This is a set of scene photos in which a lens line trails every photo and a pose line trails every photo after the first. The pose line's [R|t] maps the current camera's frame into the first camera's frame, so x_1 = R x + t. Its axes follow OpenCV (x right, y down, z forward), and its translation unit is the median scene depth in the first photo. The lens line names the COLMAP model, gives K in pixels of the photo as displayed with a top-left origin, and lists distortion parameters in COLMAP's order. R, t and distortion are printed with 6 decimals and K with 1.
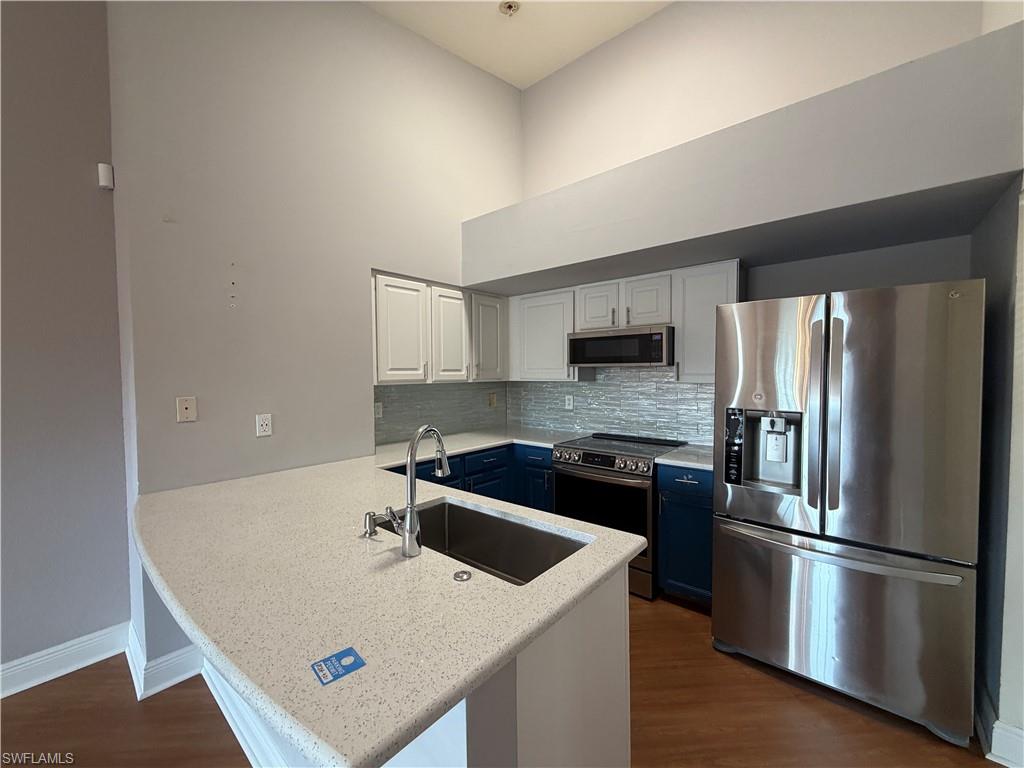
lens RADIAL K [[411.5, 0, 508.6], [0, 411.5, 388.5], [0, 0, 1]] dist [0.001151, 0.000456]
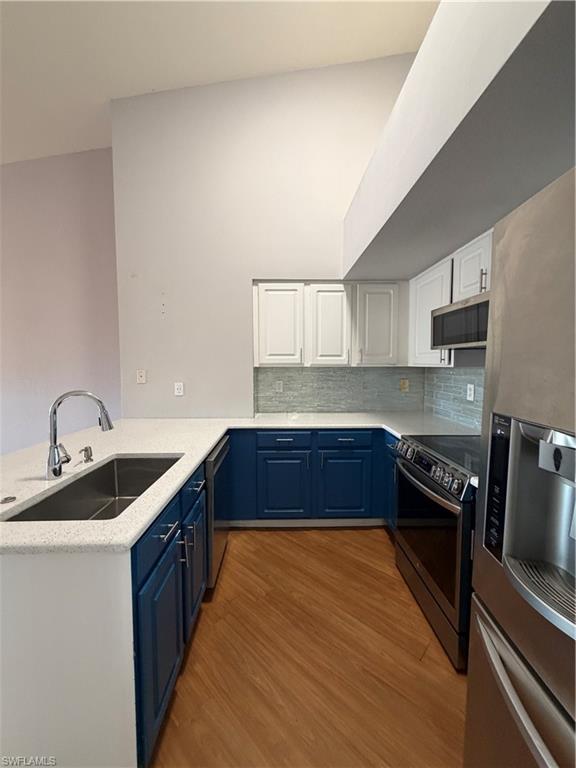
lens RADIAL K [[308.6, 0, 288.8], [0, 308.6, 382.0], [0, 0, 1]] dist [0.001151, 0.000456]
pose [[0.668812, 0.050471, -0.741717, 0.506298], [-0.032427, 0.998724, 0.038721, -0.000601], [0.742724, -0.001846, 0.669595, 0.410247]]
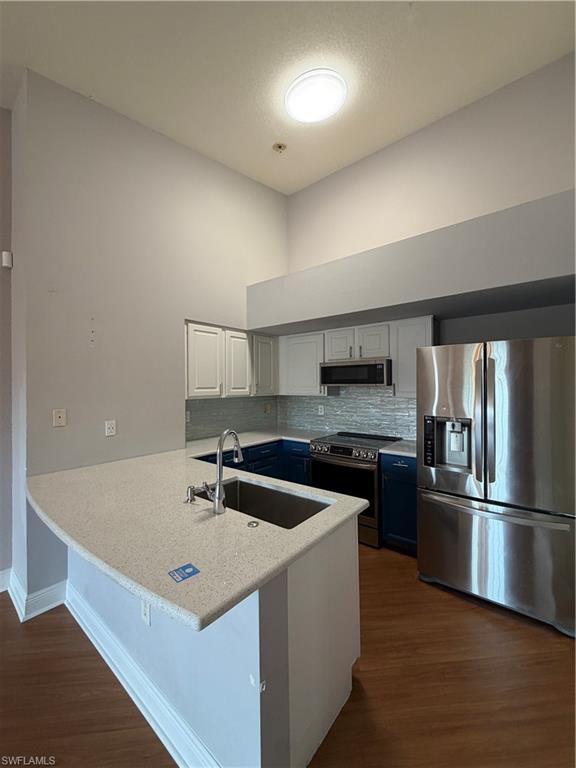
lens RADIAL K [[308.6, 0, 287.6], [0, 308.6, 385.7], [0, 0, 1]] dist [0.001151, 0.000456]
pose [[0.999418, 0.000444, 0.034113, -0.007224], [0.000811, 0.999324, -0.036767, -0.016683], [-0.034106, 0.036774, 0.998741, -0.091873]]
